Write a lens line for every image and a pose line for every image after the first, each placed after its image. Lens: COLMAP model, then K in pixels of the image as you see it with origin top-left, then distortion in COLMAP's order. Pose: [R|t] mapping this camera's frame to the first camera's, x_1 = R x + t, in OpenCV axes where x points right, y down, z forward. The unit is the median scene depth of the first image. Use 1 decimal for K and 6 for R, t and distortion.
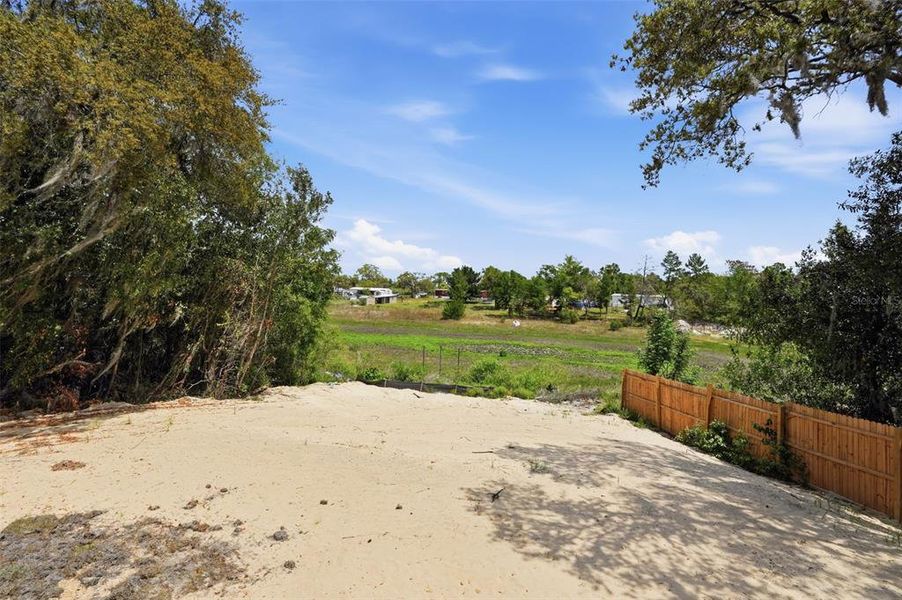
lens RADIAL K [[422.0, 0, 448.4], [0, 422.0, 301.8], [0, 0, 1]] dist [-0.073005, 0.024437]
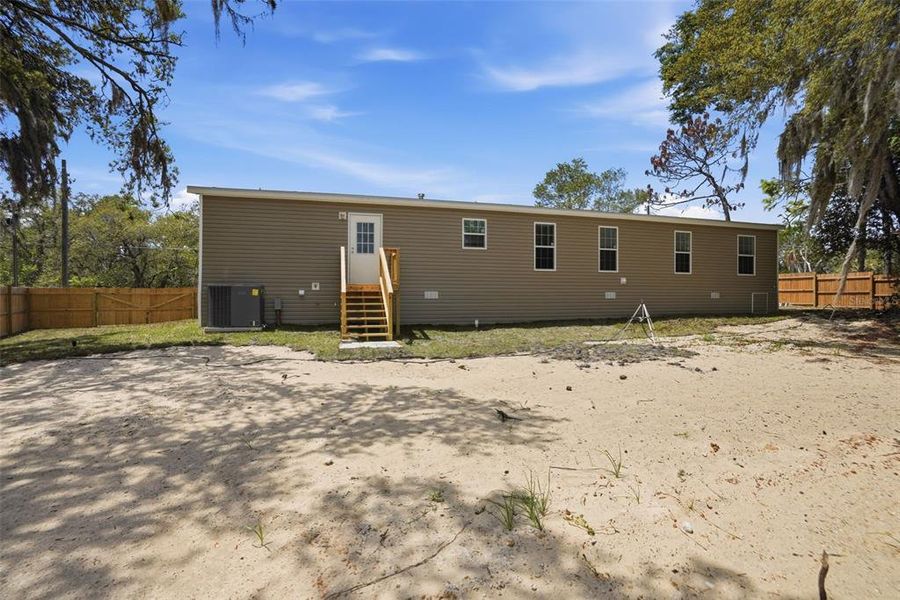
lens RADIAL K [[421.1, 0, 447.4], [0, 421.1, 301.8], [0, 0, 1]] dist [-0.073005, 0.024437]
pose [[-0.866032, -0.039129, -0.498455, 0.539260], [-0.031000, 0.999217, -0.024579, 0.328671], [0.499026, -0.005834, -0.866567, 1.593102]]
